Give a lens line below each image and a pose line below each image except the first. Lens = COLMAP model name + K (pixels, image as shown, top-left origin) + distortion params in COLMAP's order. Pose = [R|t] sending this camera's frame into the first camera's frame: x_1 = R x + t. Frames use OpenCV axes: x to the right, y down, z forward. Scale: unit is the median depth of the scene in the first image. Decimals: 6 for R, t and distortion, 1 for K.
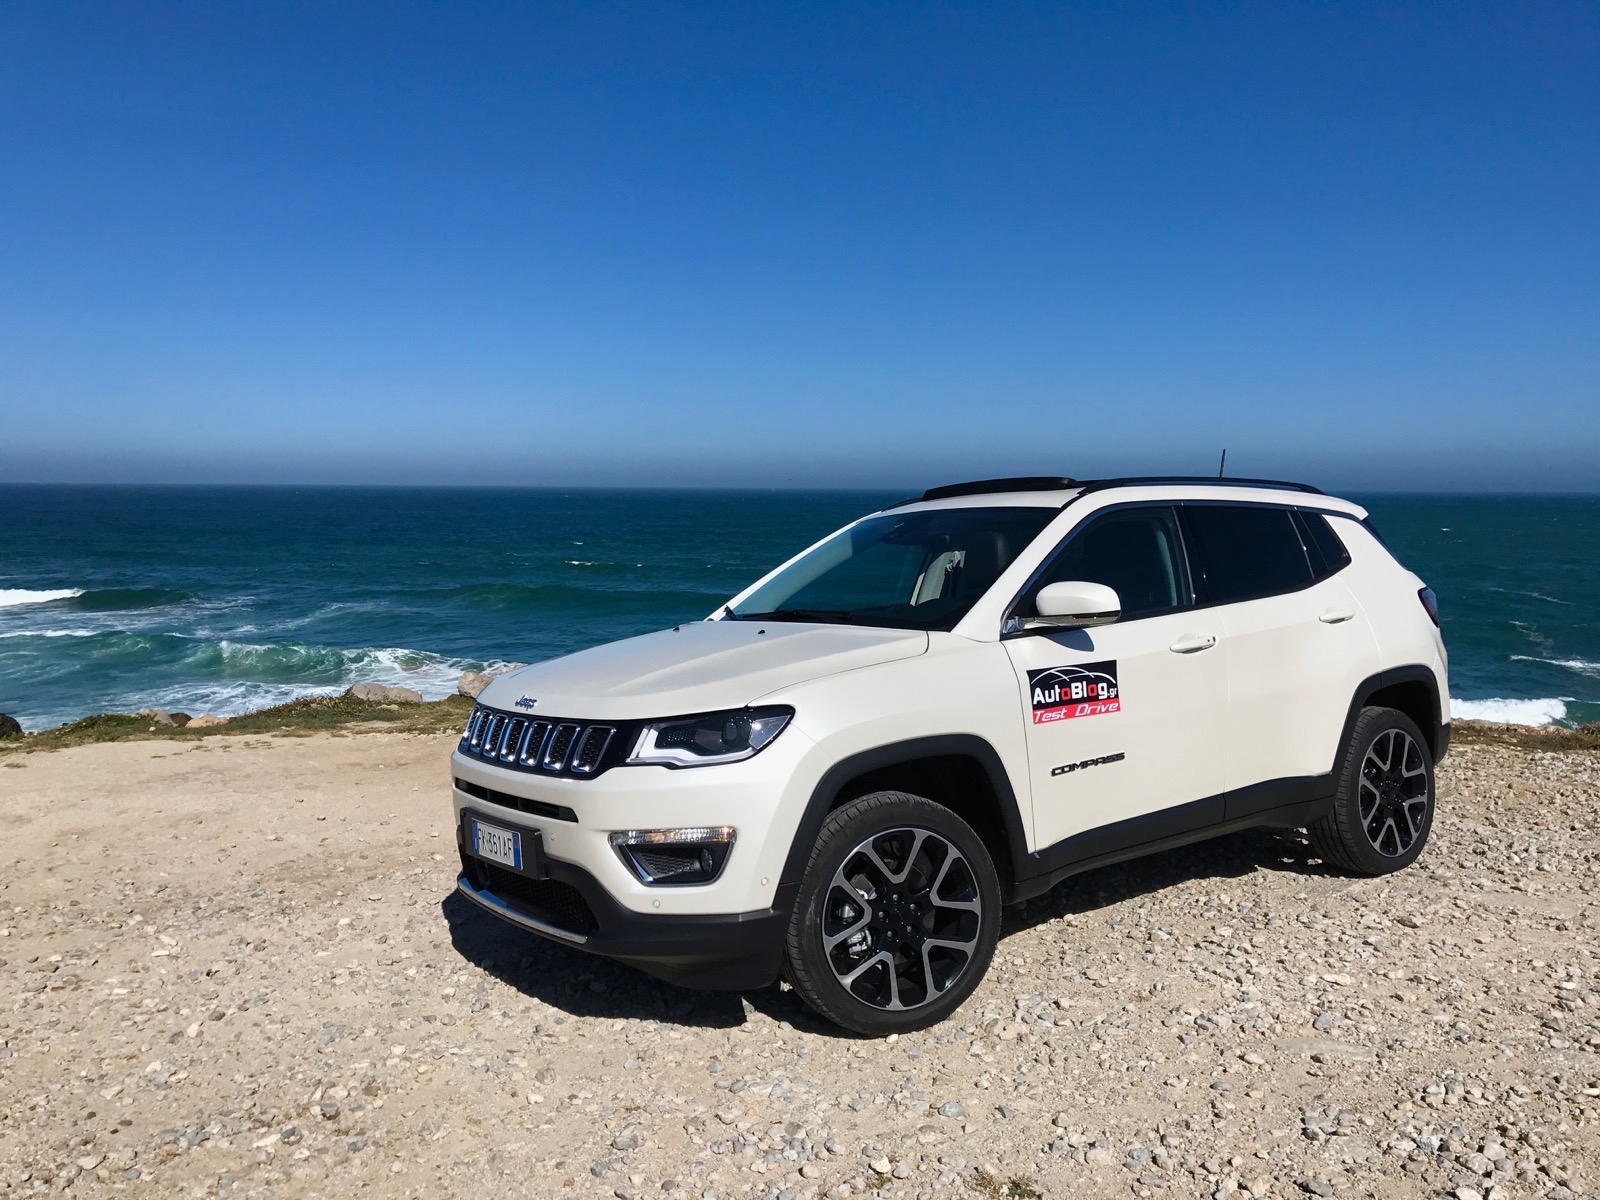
lens RADIAL K [[1318.1, 0, 792.7], [0, 1318.1, 595.0], [0, 0, 1]] dist [0.022164, 0.007788]
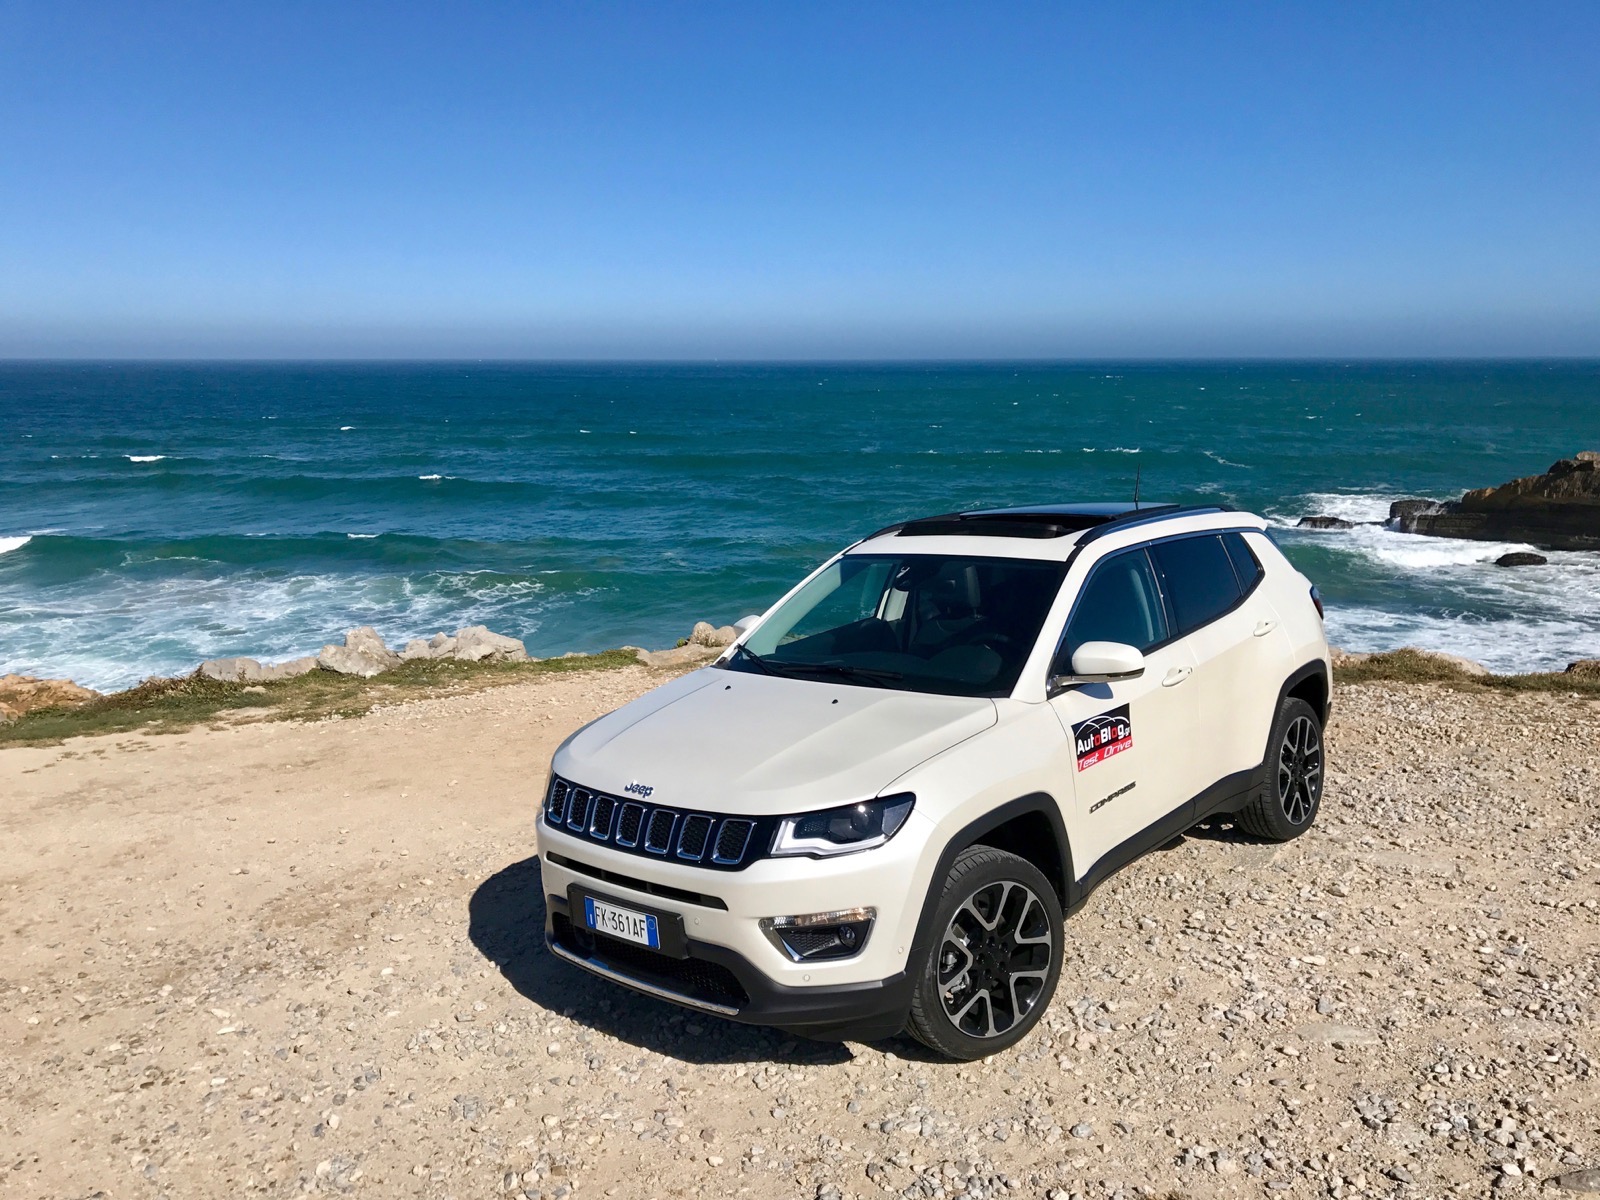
lens RADIAL K [[1318.1, 0, 802.1], [0, 1318.1, 606.9], [0, 0, 1]] dist [0.022164, 0.007788]
pose [[0.977844, -0.047652, 0.203841, -0.290158], [0.026454, 0.994069, 0.105485, -0.179099], [-0.207658, -0.097755, 0.973305, -0.055381]]
